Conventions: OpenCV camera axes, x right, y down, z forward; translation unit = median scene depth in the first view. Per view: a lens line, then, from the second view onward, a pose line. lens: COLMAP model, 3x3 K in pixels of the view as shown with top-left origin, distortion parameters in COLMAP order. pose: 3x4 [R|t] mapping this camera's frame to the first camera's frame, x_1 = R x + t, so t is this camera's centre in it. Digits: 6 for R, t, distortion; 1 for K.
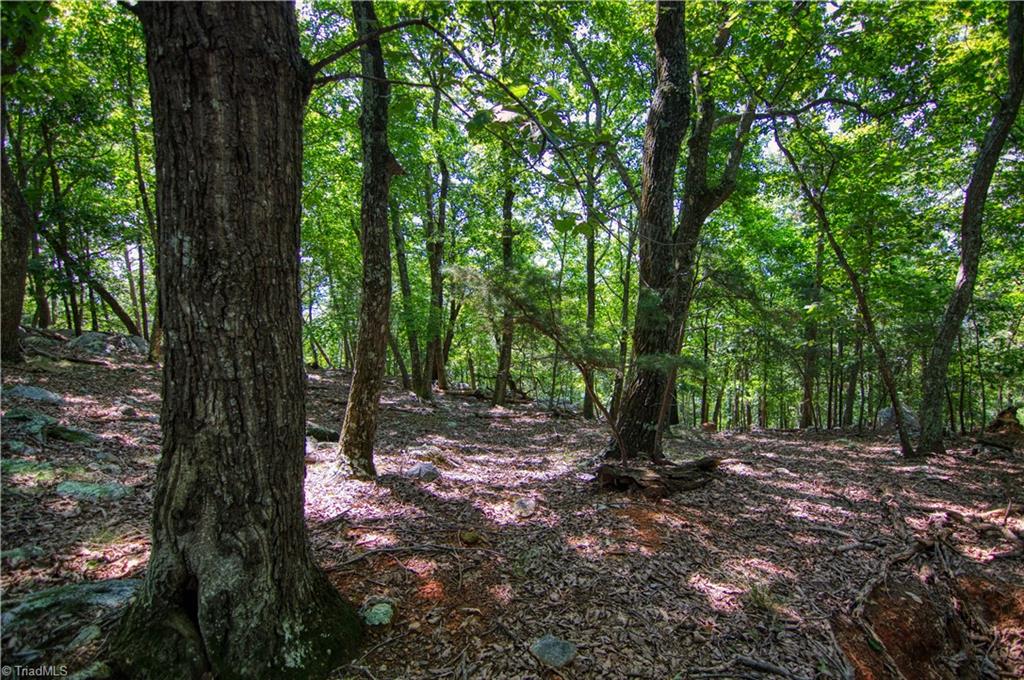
lens RADIAL K [[501.1, 0, 515.9], [0, 501.1, 341.2], [0, 0, 1]] dist [-0.003533, -0.011151]
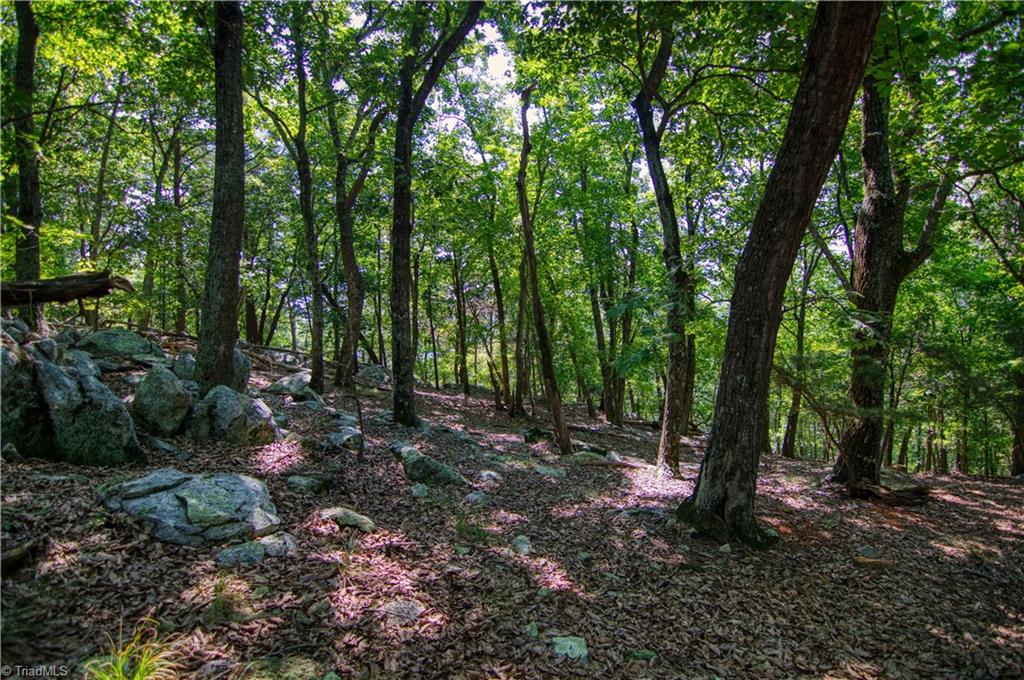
lens RADIAL K [[501.1, 0, 515.9], [0, 501.1, 341.2], [0, 0, 1]] dist [-0.003533, -0.011151]
pose [[0.963741, 0.004069, -0.266808, -0.211757], [-0.017865, 0.998624, -0.049301, -0.044713], [0.266240, 0.052280, 0.962488, -0.396625]]
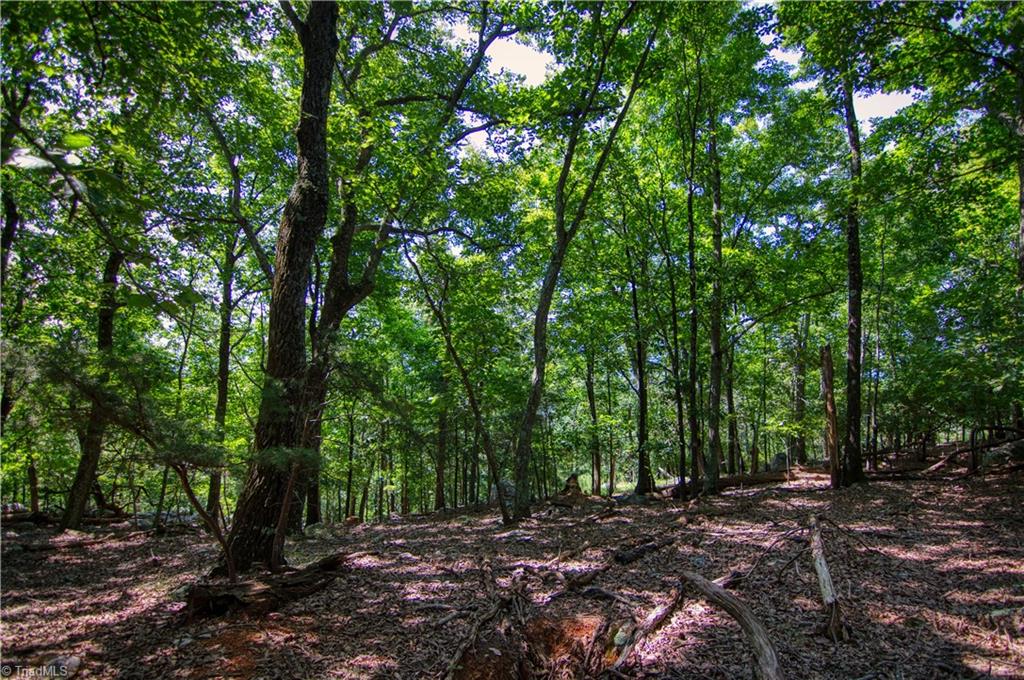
lens RADIAL K [[501.1, 0, 515.9], [0, 501.1, 341.2], [0, 0, 1]] dist [-0.003533, -0.011151]
pose [[0.785460, 0.077071, 0.614095, 0.028360], [0.034906, 0.985121, -0.168282, 0.001114], [-0.617927, 0.153615, 0.771082, -0.015960]]
